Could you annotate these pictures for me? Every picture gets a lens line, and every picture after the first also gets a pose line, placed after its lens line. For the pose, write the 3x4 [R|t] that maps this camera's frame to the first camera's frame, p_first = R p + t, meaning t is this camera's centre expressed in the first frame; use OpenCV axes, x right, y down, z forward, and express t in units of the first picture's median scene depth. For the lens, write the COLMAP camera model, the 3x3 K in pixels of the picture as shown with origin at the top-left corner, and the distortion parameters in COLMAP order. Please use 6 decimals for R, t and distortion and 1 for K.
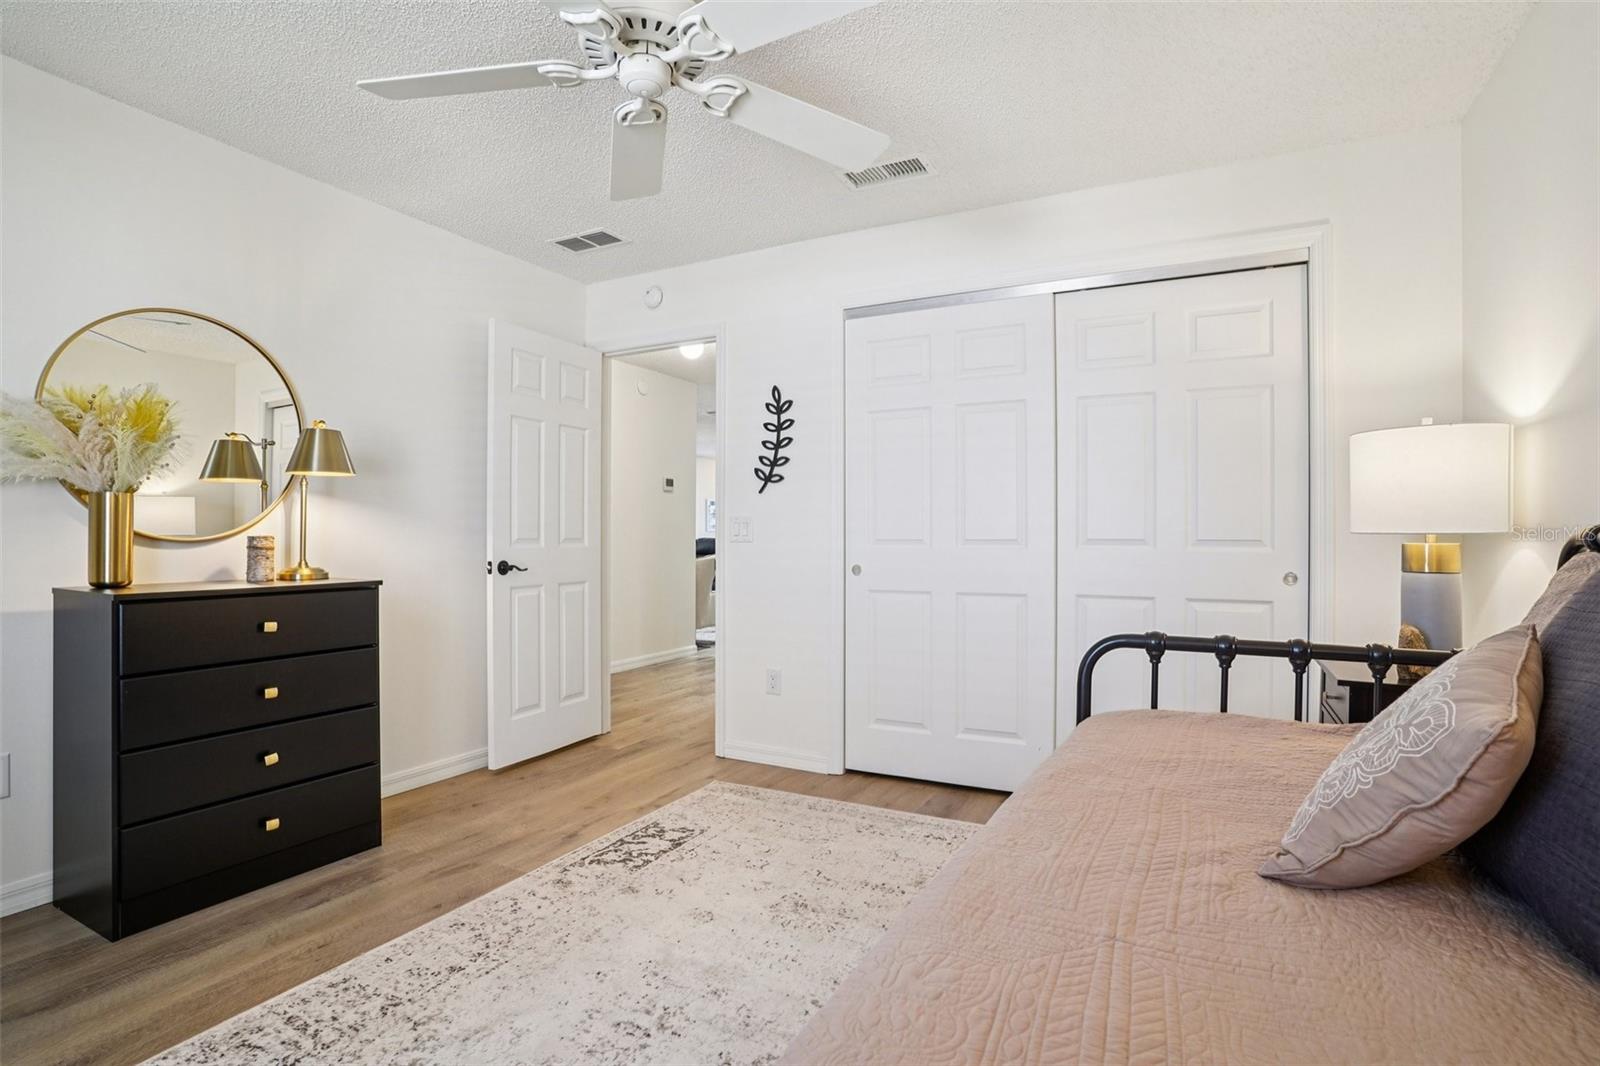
lens RADIAL K [[784.4, 0, 798.1], [0, 784.4, 530.1], [0, 0, 1]] dist [-0.078164, 0.035984]
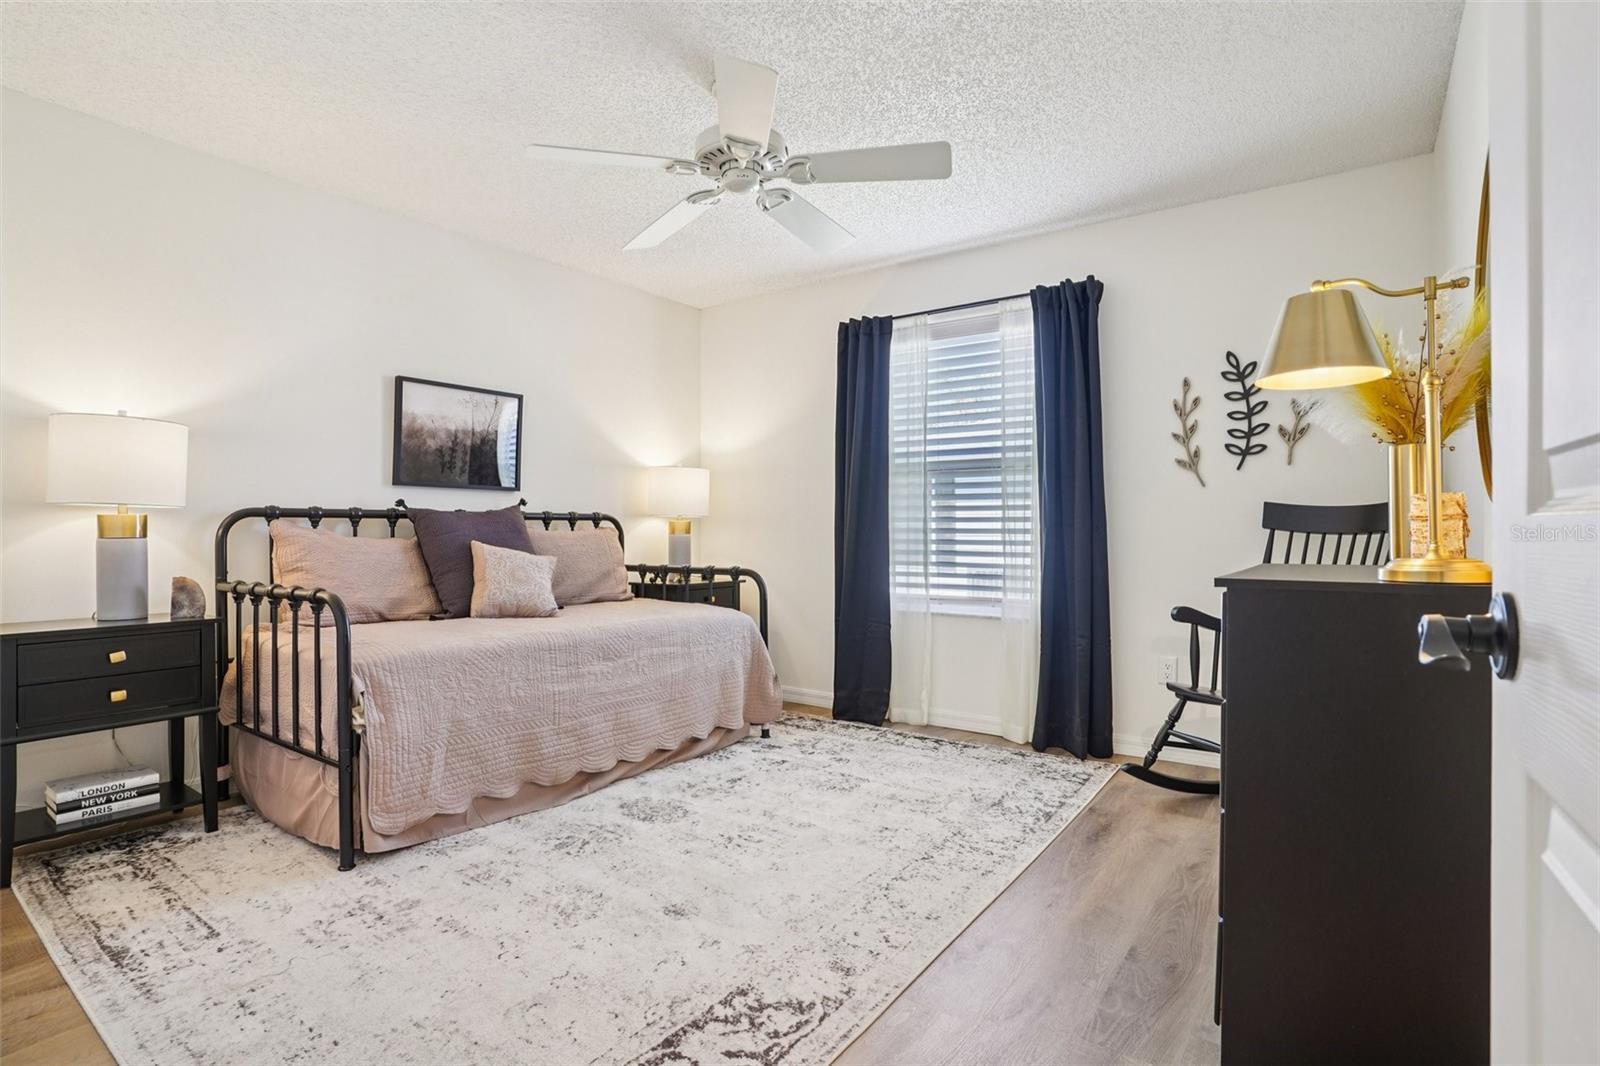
lens RADIAL K [[784.4, 0, 798.1], [0, 784.4, 530.1], [0, 0, 1]] dist [-0.078164, 0.035984]
pose [[-0.989196, -0.003459, 0.146561, -0.367144], [-0.003539, 0.999994, -0.000284, 0.035611], [-0.146559, -0.000799, -0.989202, 1.716475]]
